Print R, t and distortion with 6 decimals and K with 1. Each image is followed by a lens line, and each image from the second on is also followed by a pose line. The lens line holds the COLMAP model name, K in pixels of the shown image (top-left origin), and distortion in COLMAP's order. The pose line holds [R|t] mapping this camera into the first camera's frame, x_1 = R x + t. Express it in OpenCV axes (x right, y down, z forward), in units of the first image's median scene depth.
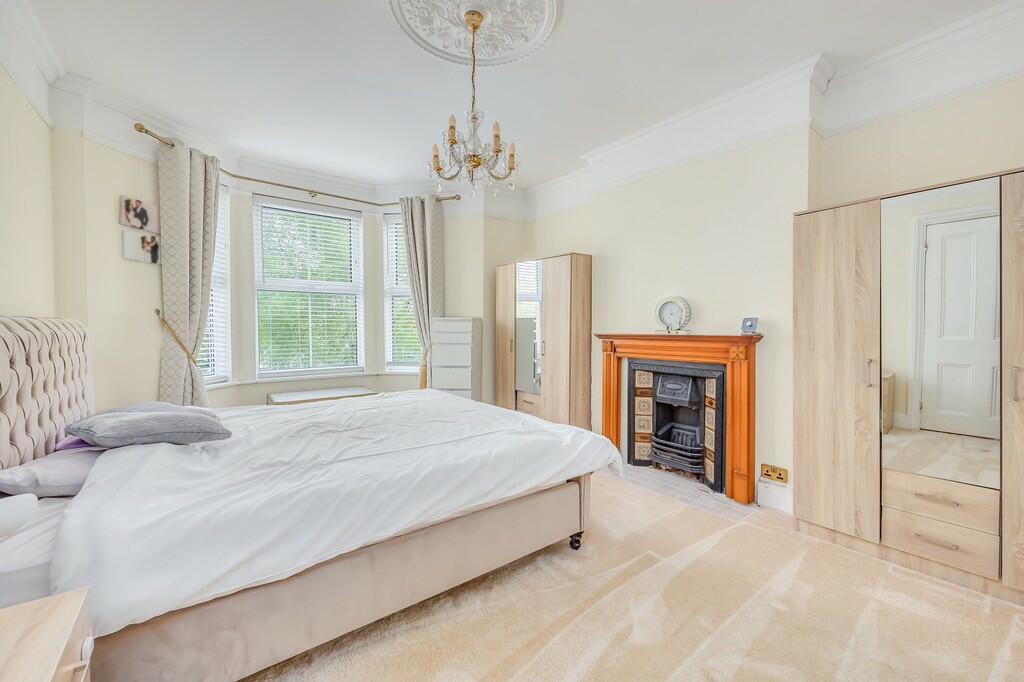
lens RADIAL K [[410.0, 0, 516.8], [0, 410.0, 335.7], [0, 0, 1]] dist [-0.001498, 0.000474]
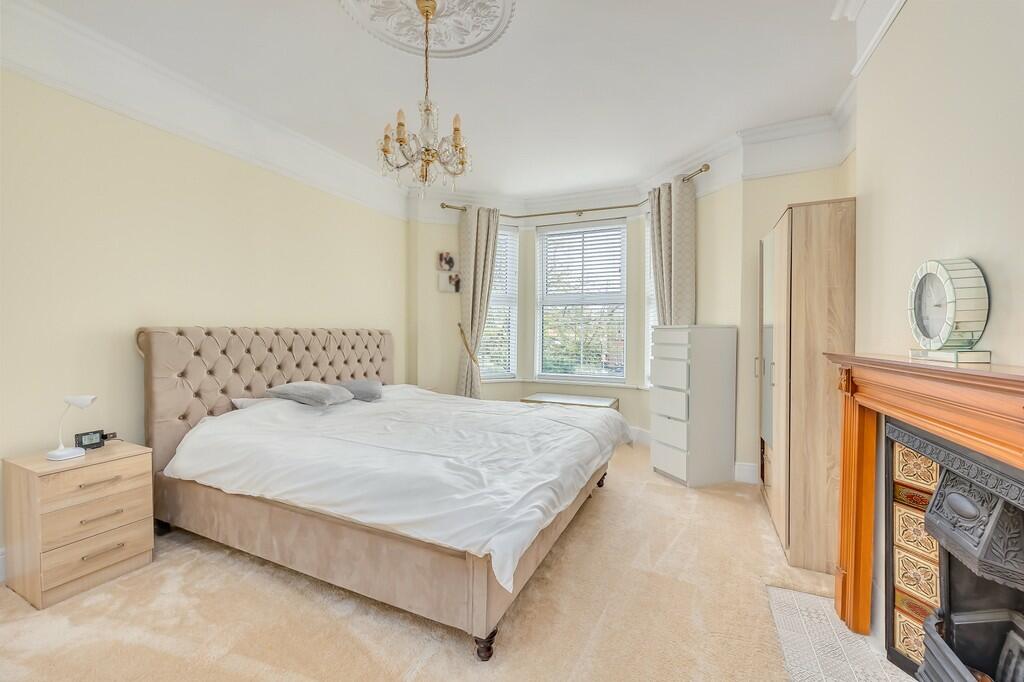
lens RADIAL K [[410.0, 0, 512.2], [0, 410.0, 338.8], [0, 0, 1]] dist [-0.001498, 0.000474]
pose [[0.465512, 0.012607, -0.884952, 0.524162], [-0.029445, 0.999566, -0.001248, -0.011538], [0.884551, 0.026638, 0.465681, 0.480603]]
